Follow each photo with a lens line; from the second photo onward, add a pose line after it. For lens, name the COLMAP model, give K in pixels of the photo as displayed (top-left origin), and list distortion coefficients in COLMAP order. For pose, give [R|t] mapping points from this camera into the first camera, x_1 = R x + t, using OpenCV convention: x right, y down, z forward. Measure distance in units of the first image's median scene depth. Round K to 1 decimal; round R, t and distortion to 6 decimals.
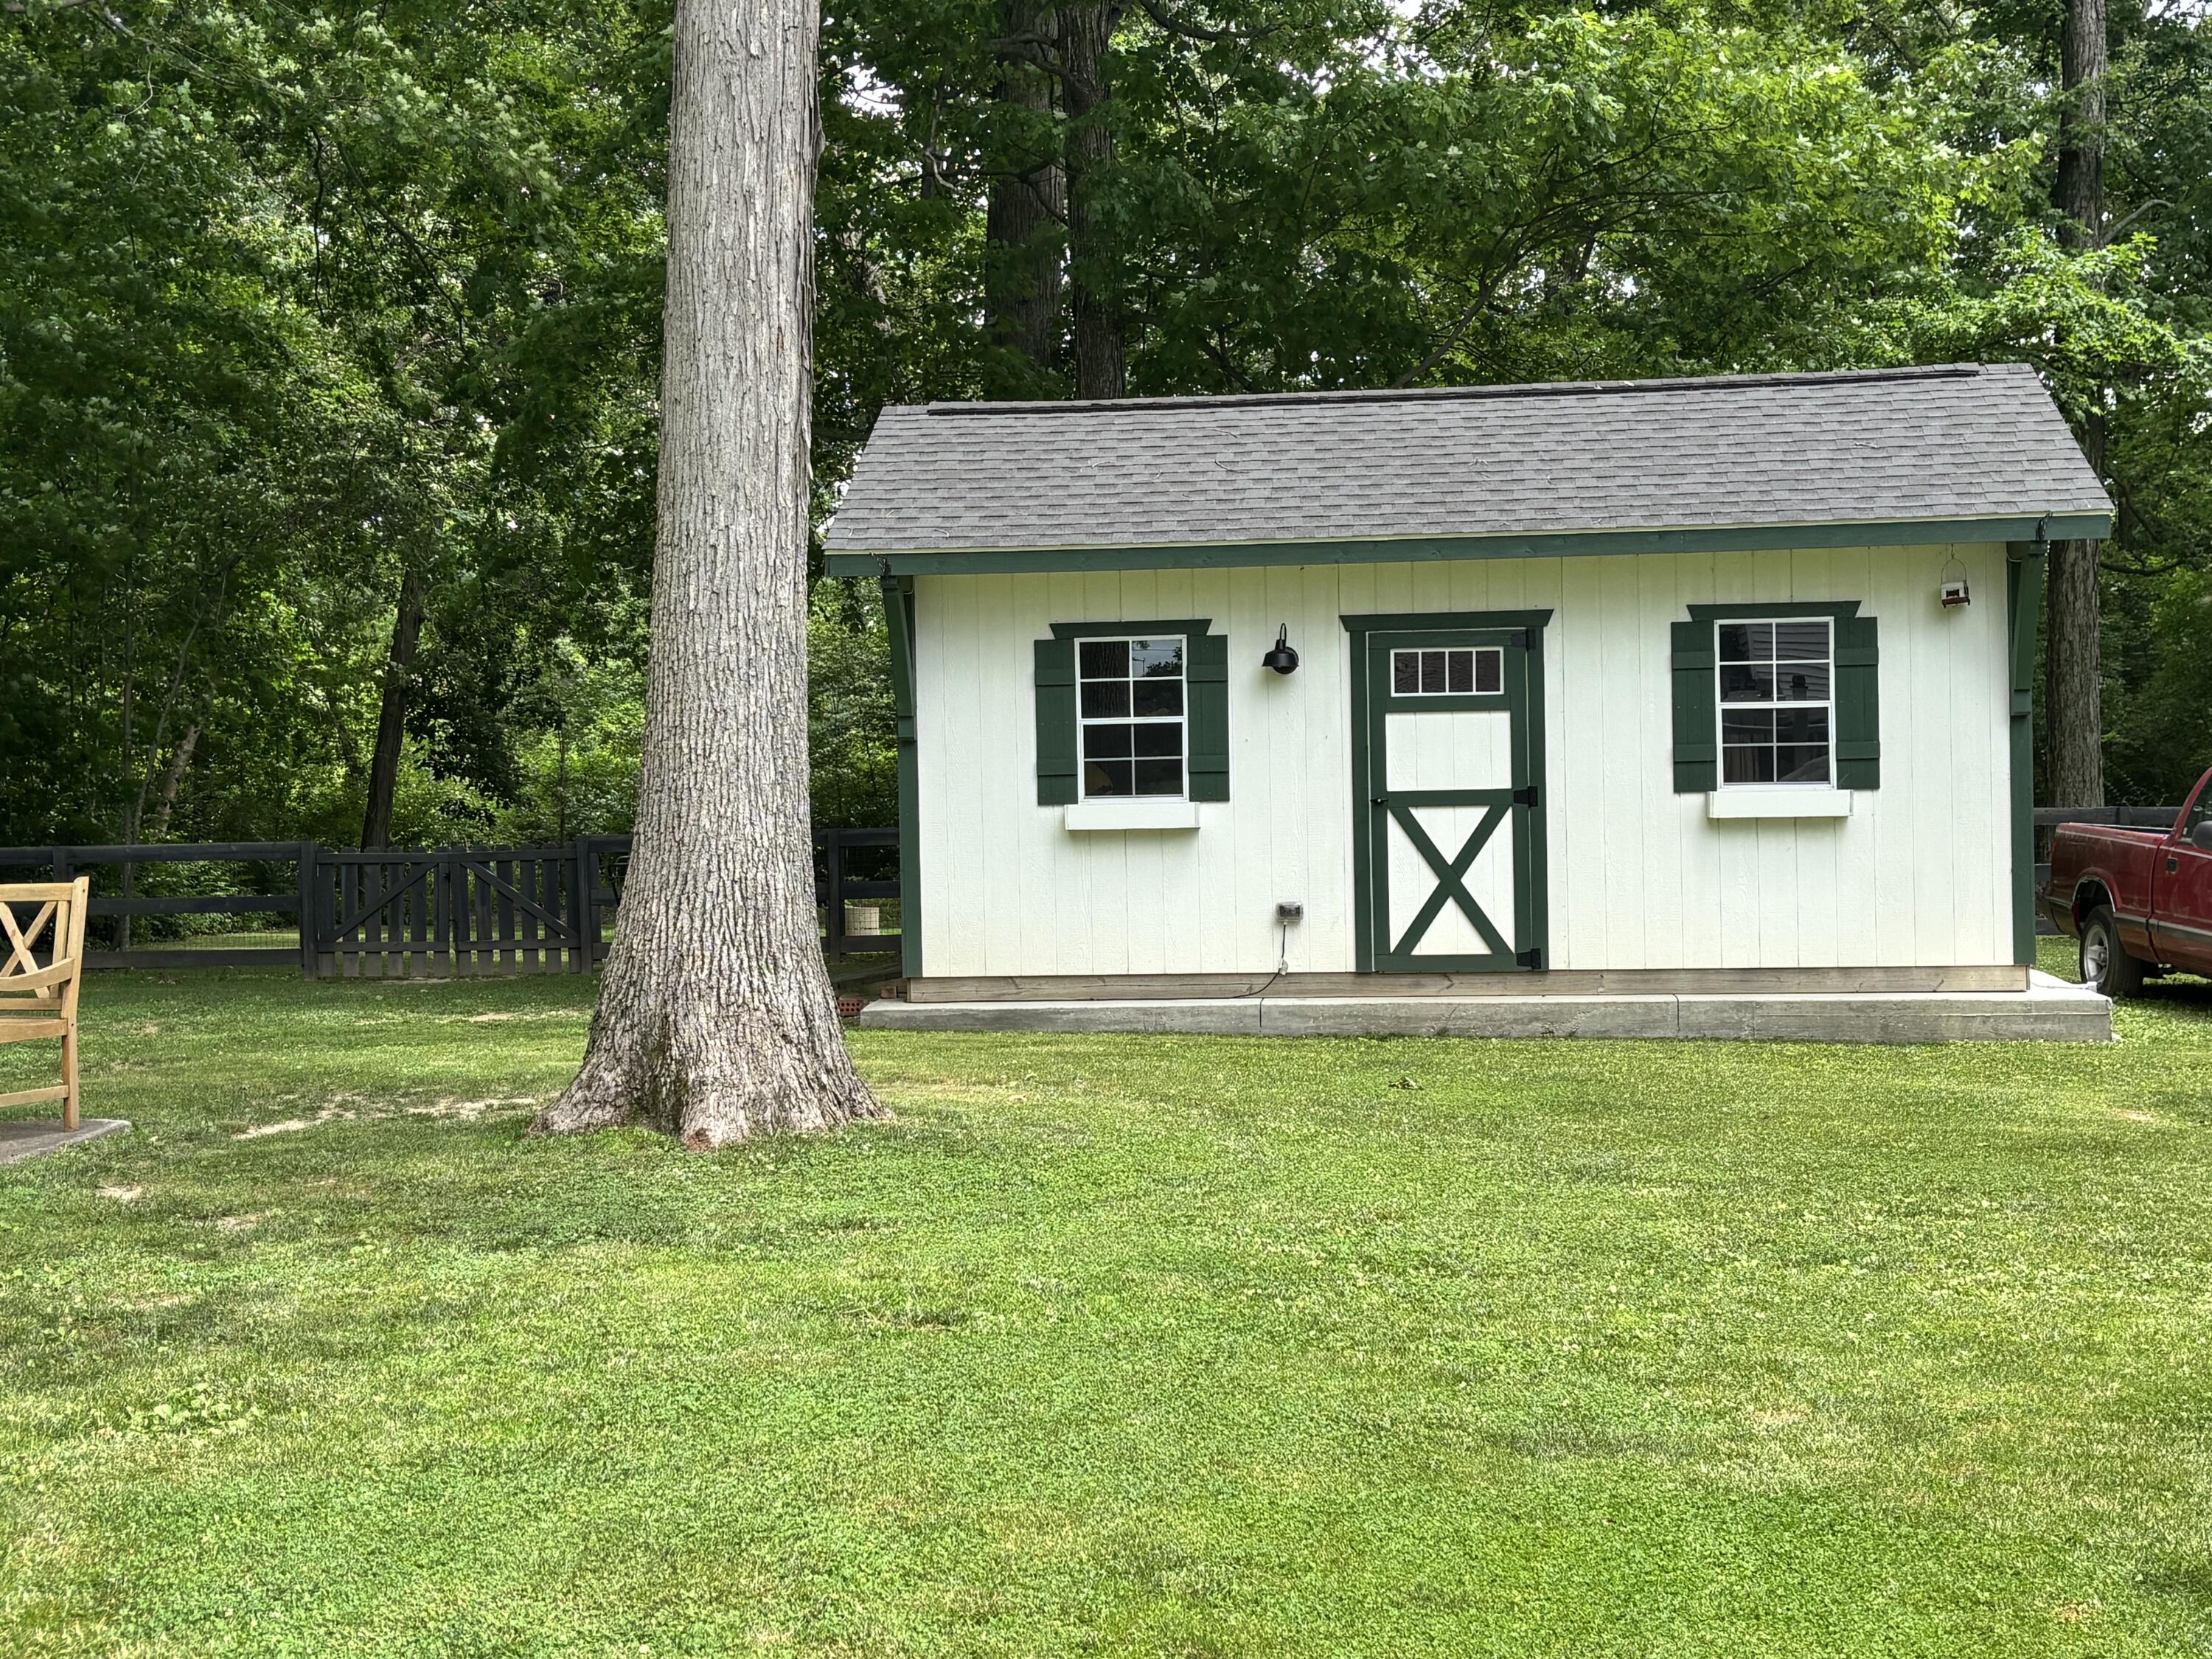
lens RADIAL K [[2818.8, 0, 1106.0], [0, 2818.8, 829.5], [0, 0, 1]] dist [0.211232, -0.761638]
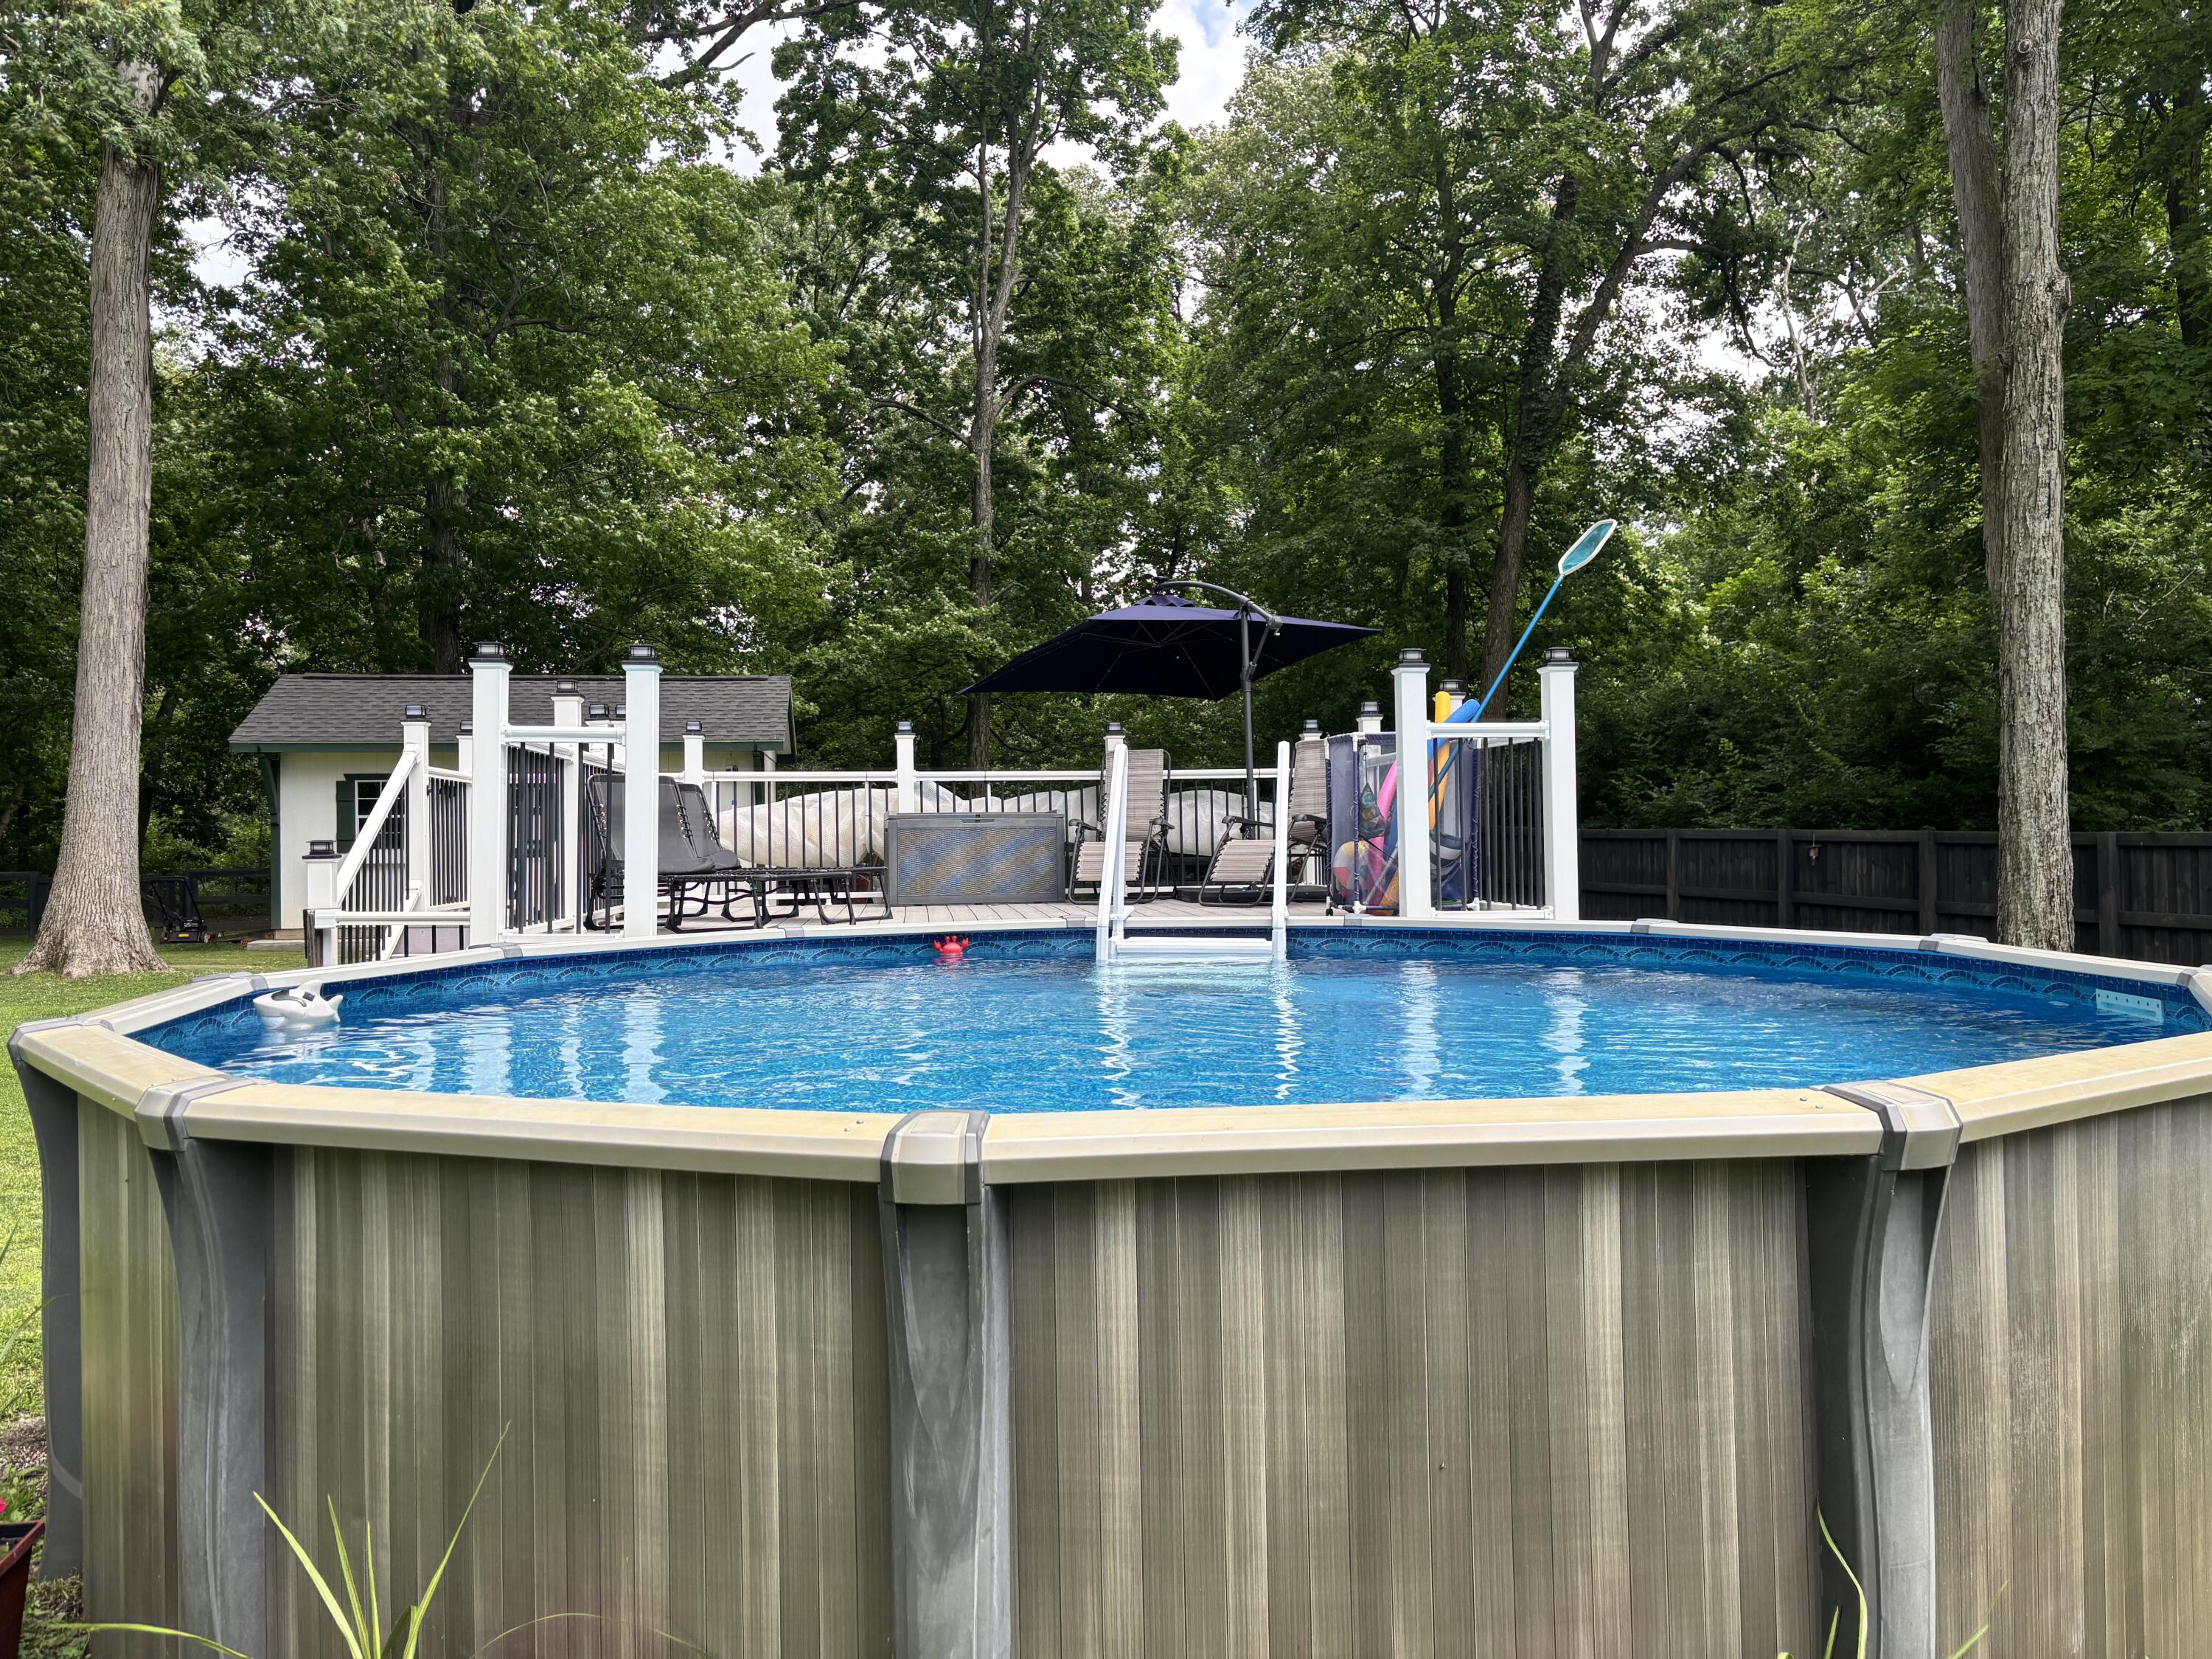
lens RADIAL K [[1667.5, 0, 1106.0], [0, 1667.5, 829.5], [0, 0, 1]] dist [-0.000658, -0.002132]
pose [[0.969436, 0.010869, 0.245103, 0.265404], [-0.004116, 0.999598, -0.028048, 0.008017], [-0.245309, 0.026182, 0.969091, -0.483187]]
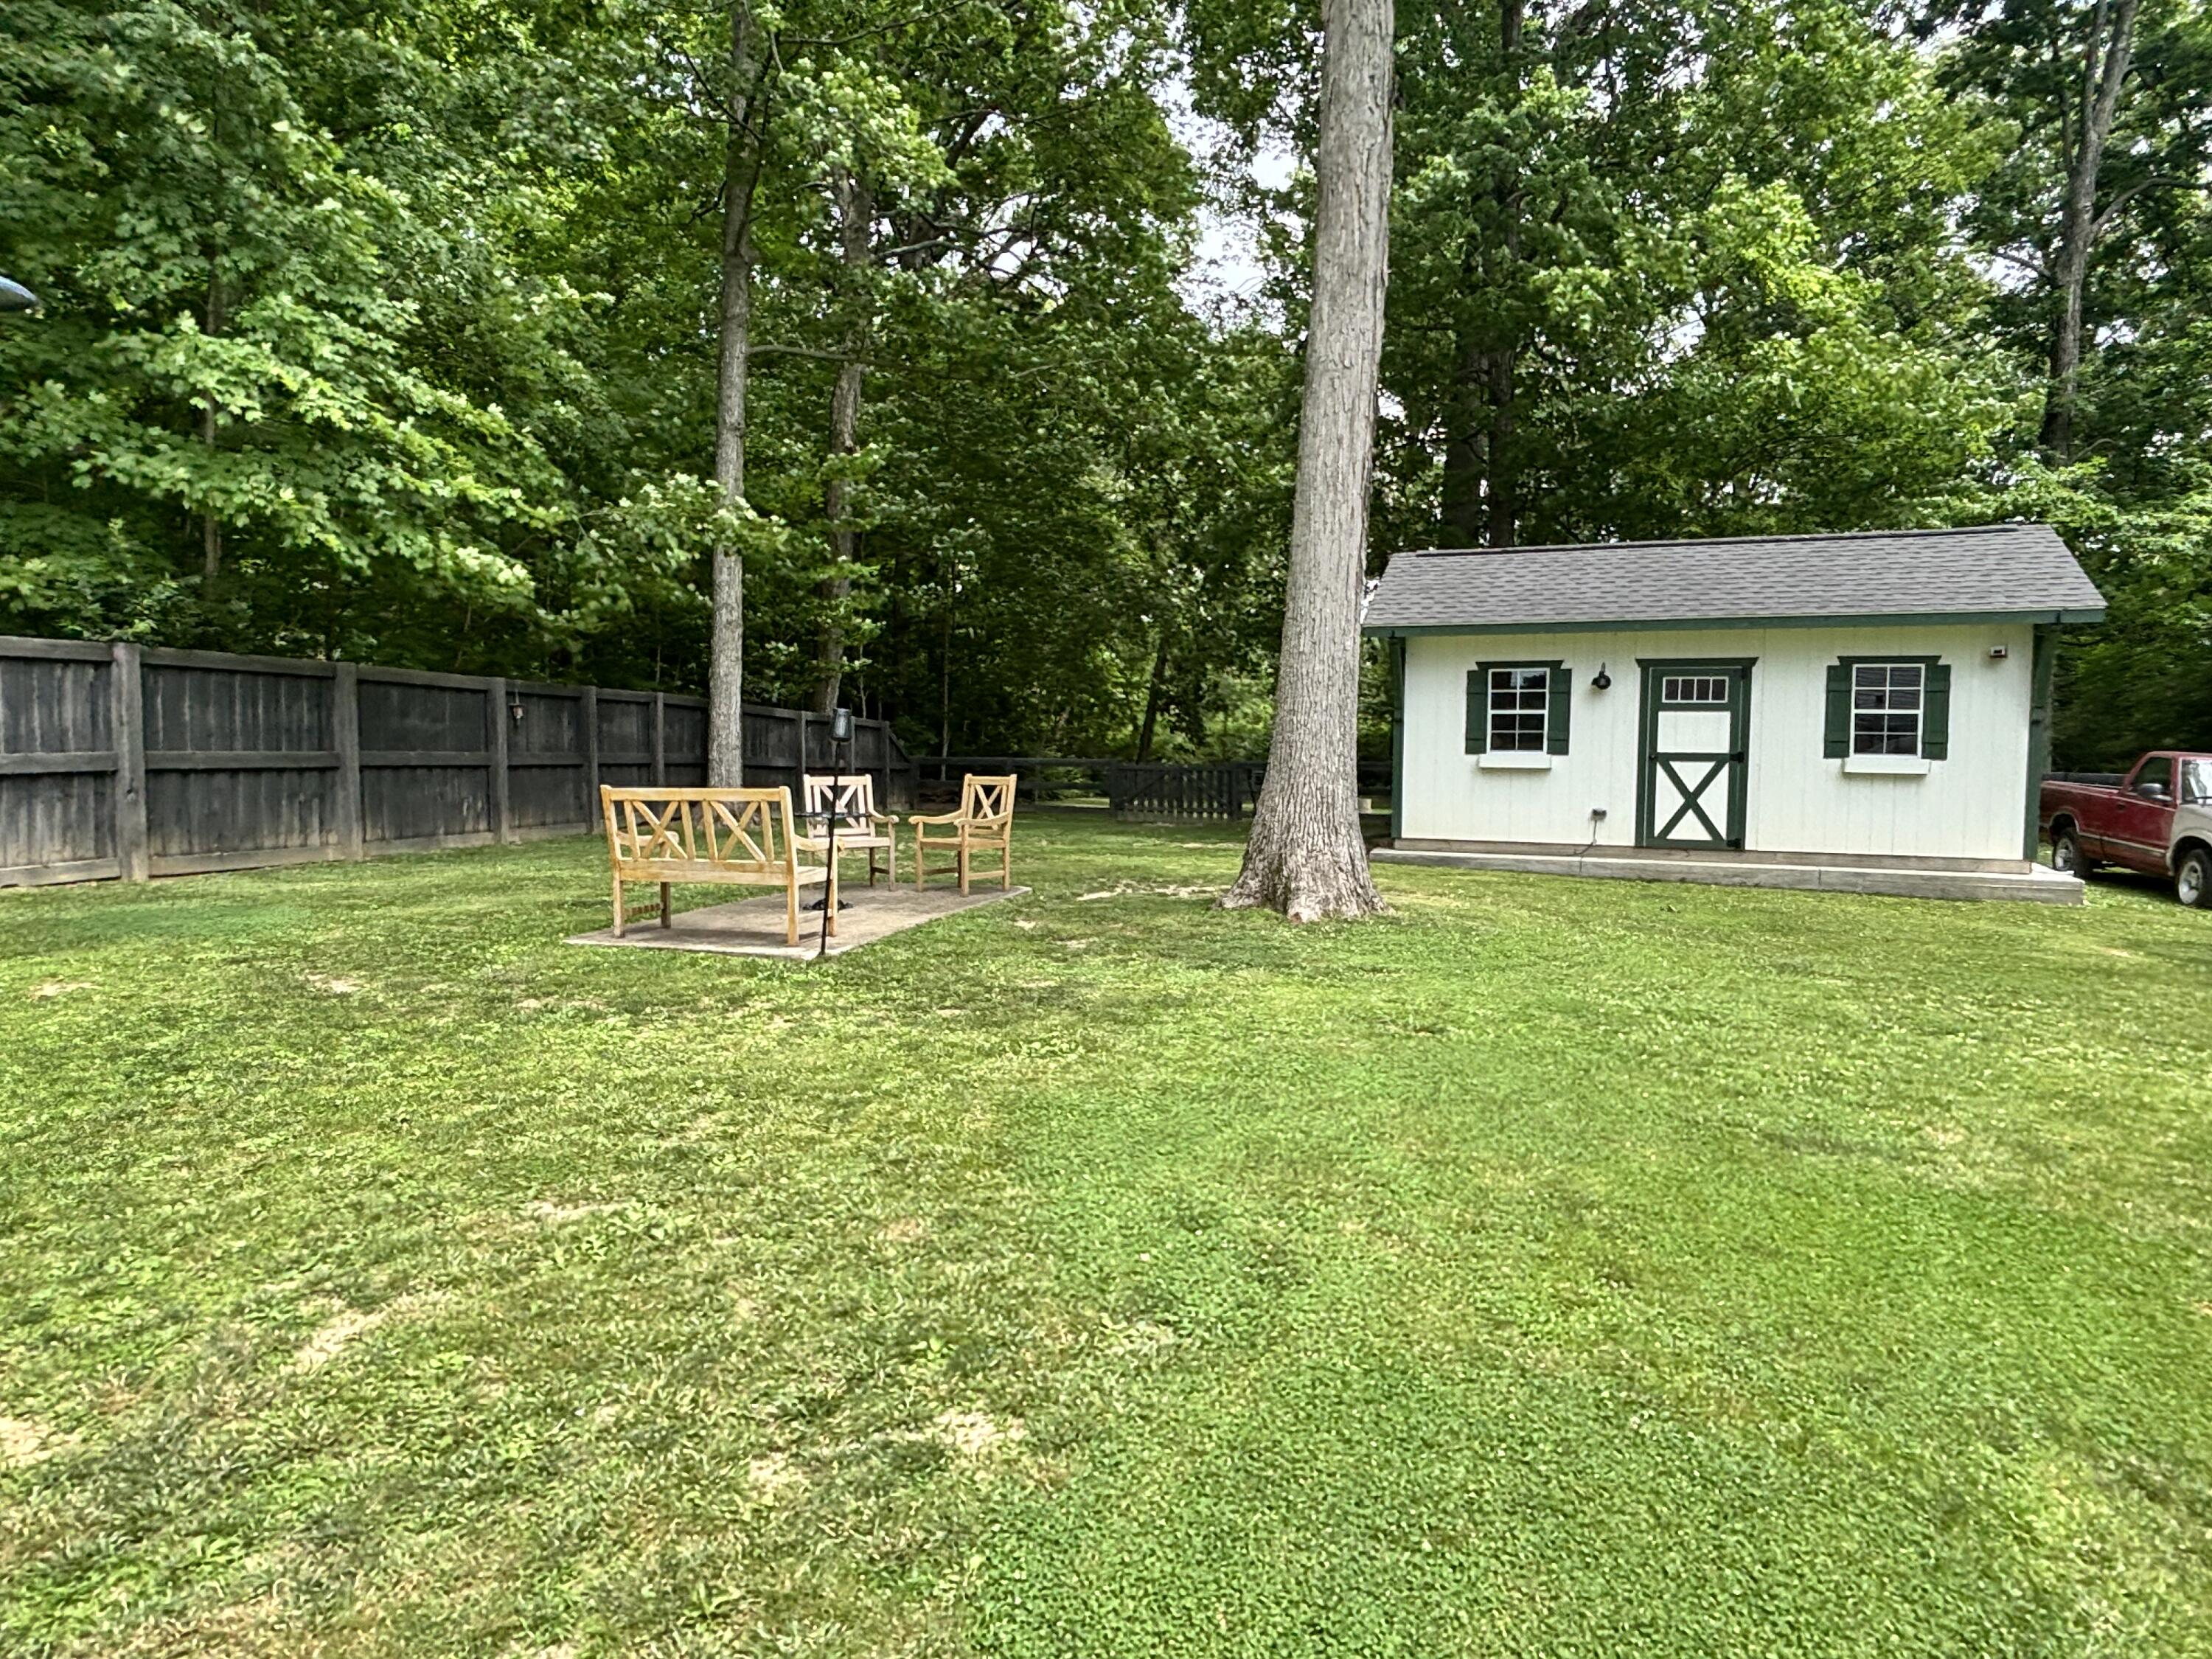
lens RADIAL K [[1296.9, 0, 1106.0], [0, 1296.9, 829.5], [0, 0, 1]] dist [0.005175, -0.024077]
pose [[0.960778, 0.046768, -0.273346, -0.016367], [-0.031819, 0.997758, 0.058873, -0.001232], [0.275487, -0.047866, 0.960112, 0.058059]]
